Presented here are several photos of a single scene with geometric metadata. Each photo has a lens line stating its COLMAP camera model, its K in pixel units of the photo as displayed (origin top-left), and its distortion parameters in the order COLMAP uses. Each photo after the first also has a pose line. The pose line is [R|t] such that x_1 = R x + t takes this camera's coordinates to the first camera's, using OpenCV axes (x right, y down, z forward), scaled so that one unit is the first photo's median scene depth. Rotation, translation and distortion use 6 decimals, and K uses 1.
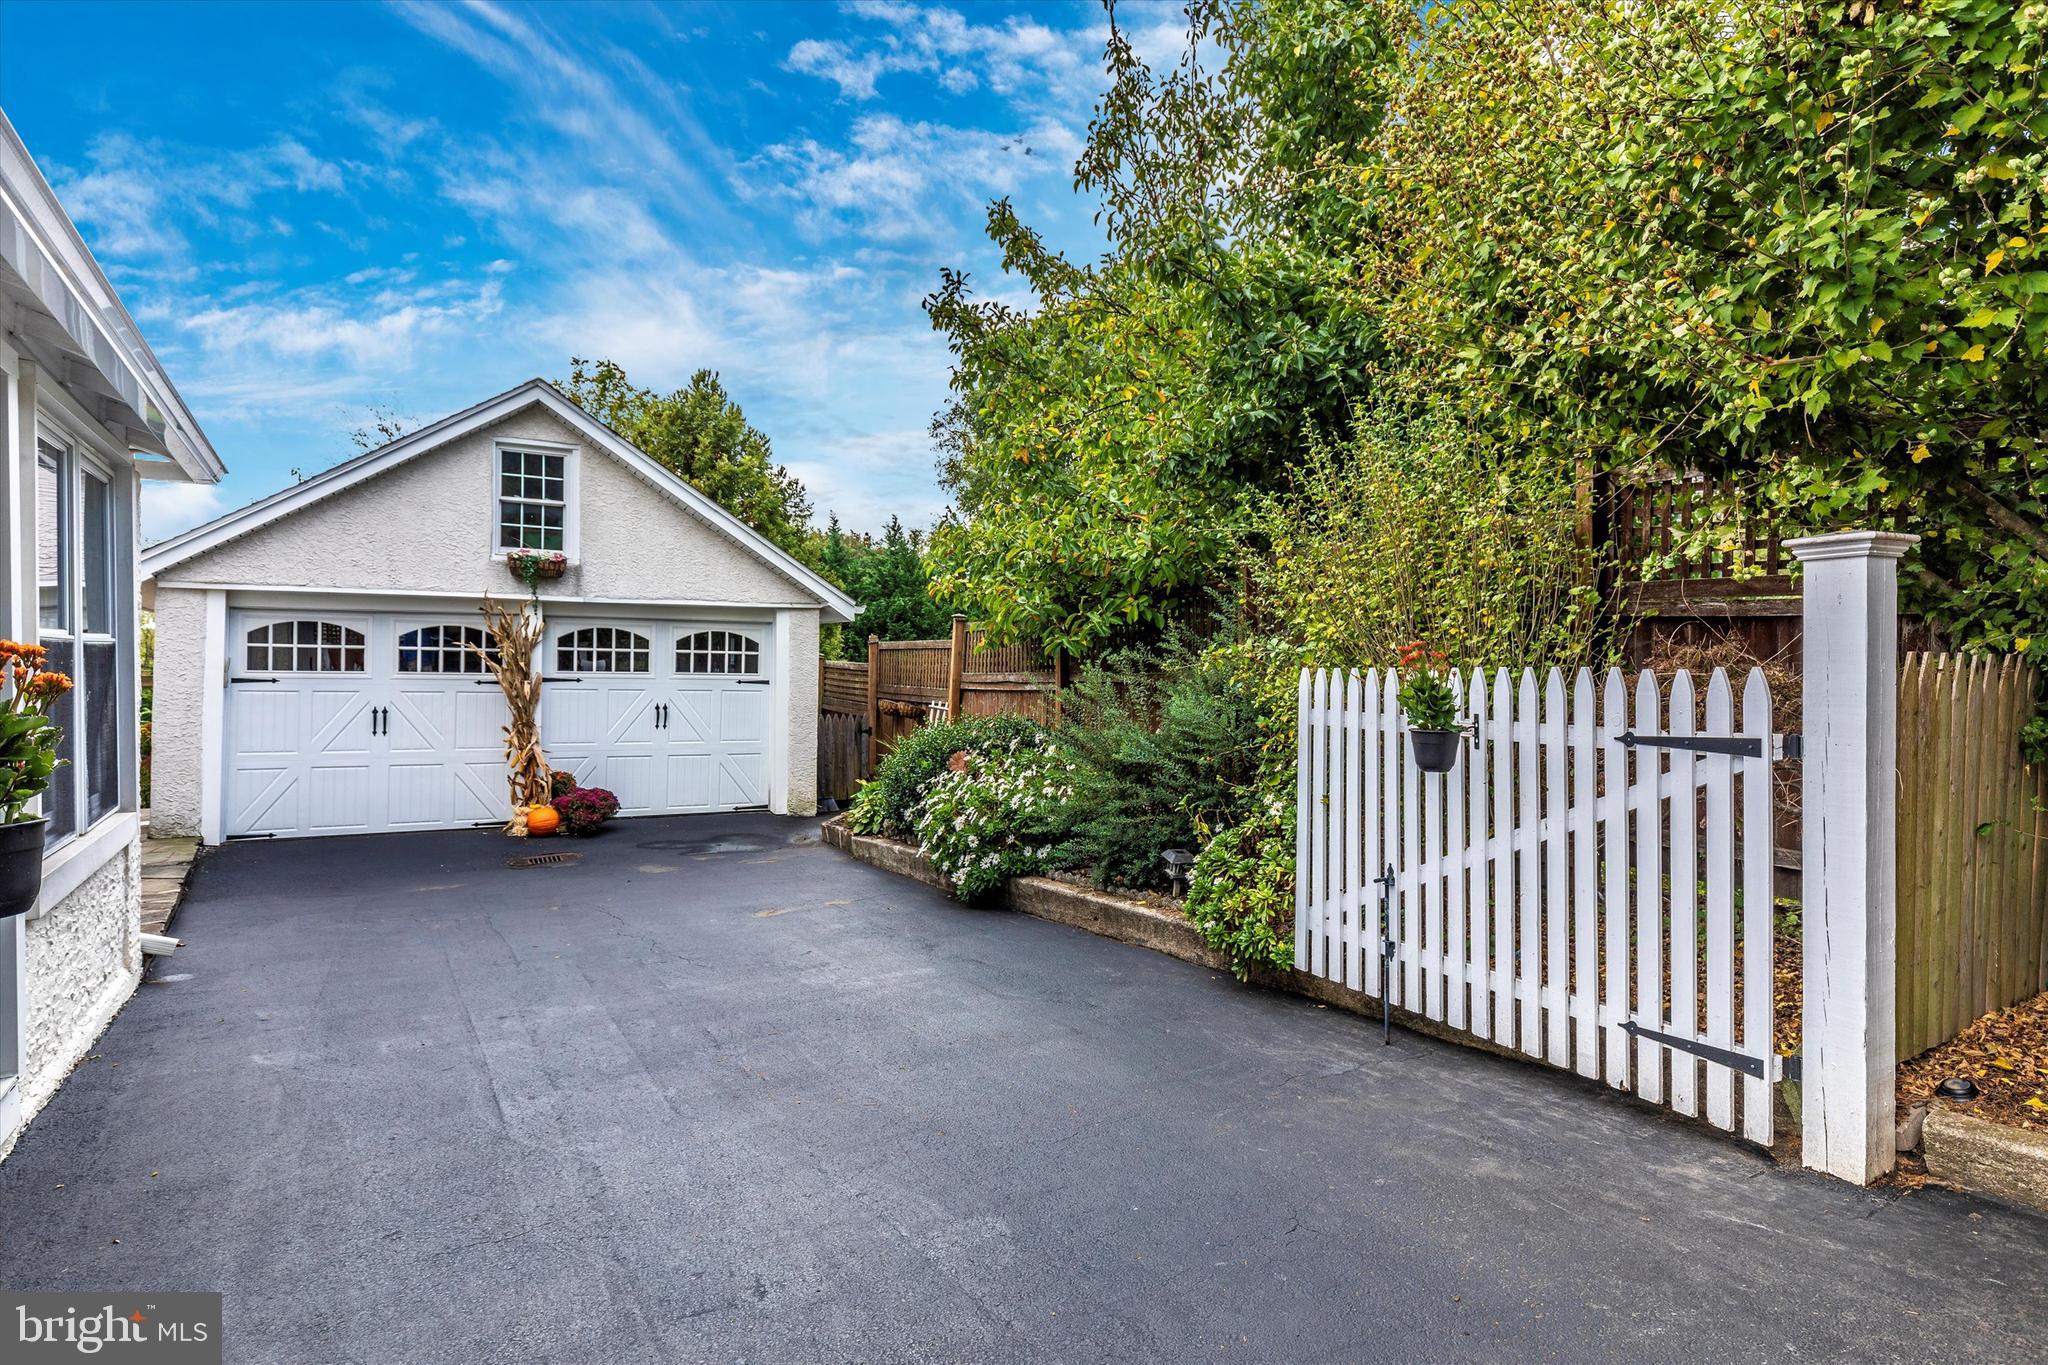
lens RADIAL K [[1125.0, 0, 1024.0], [0, 1125.0, 682.5], [0, 0, 1]] dist [-0.001579, -0.000162]
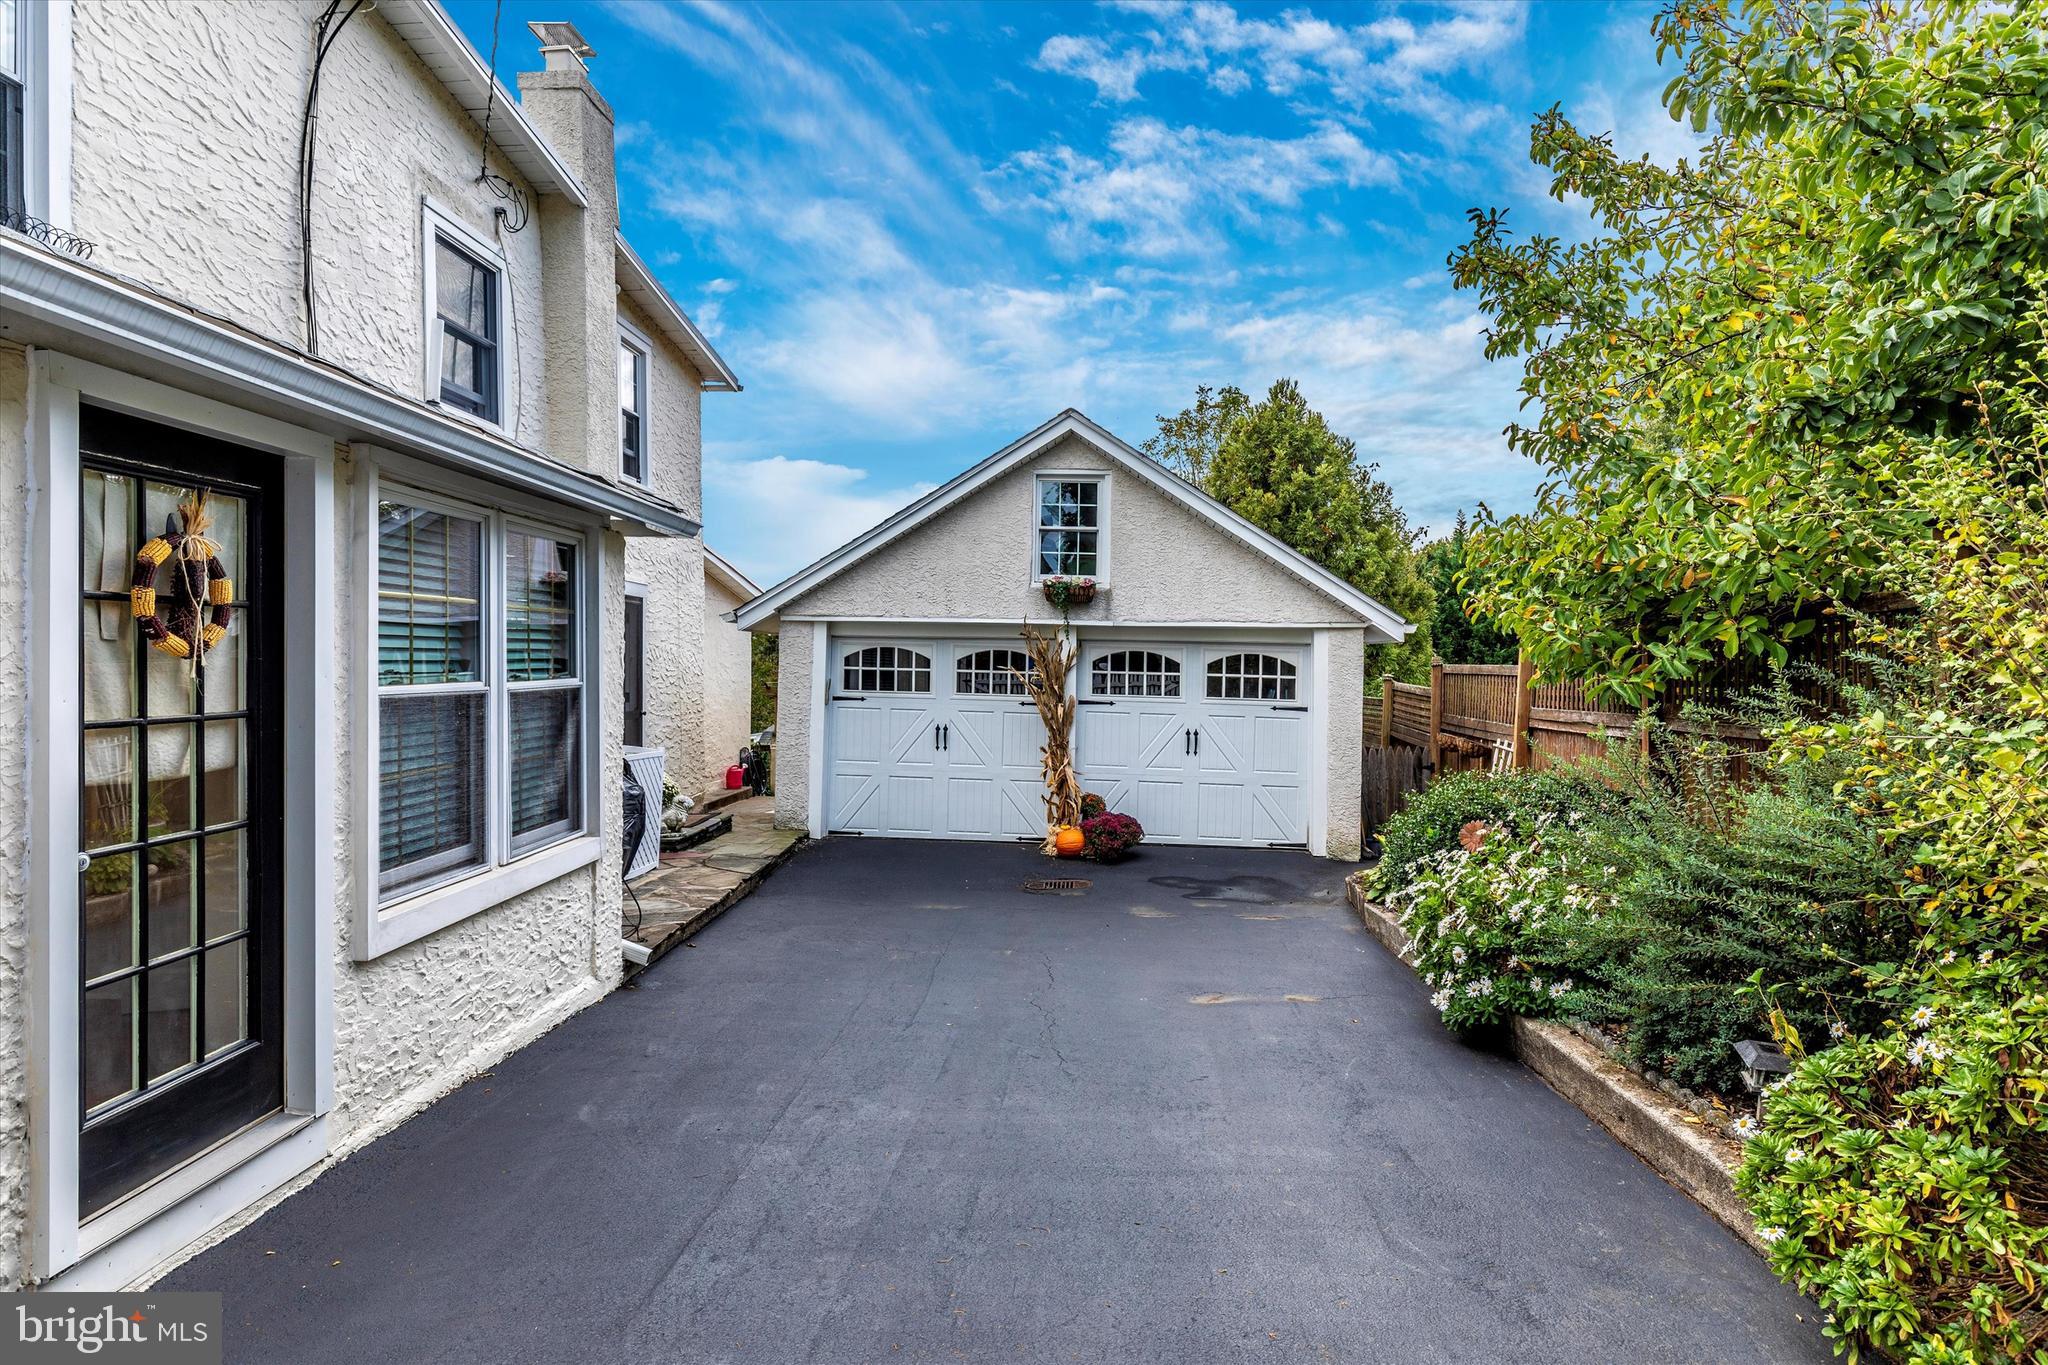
lens RADIAL K [[1072.7, 0, 1019.2], [0, 1072.7, 650.1], [0, 0, 1]] dist [0.000393, 0.001886]
pose [[0.830843, -0.000564, -0.556507, 0.071808], [-0.017153, 0.999498, -0.026622, -0.023893], [0.556243, 0.031664, 0.830416, 0.165989]]
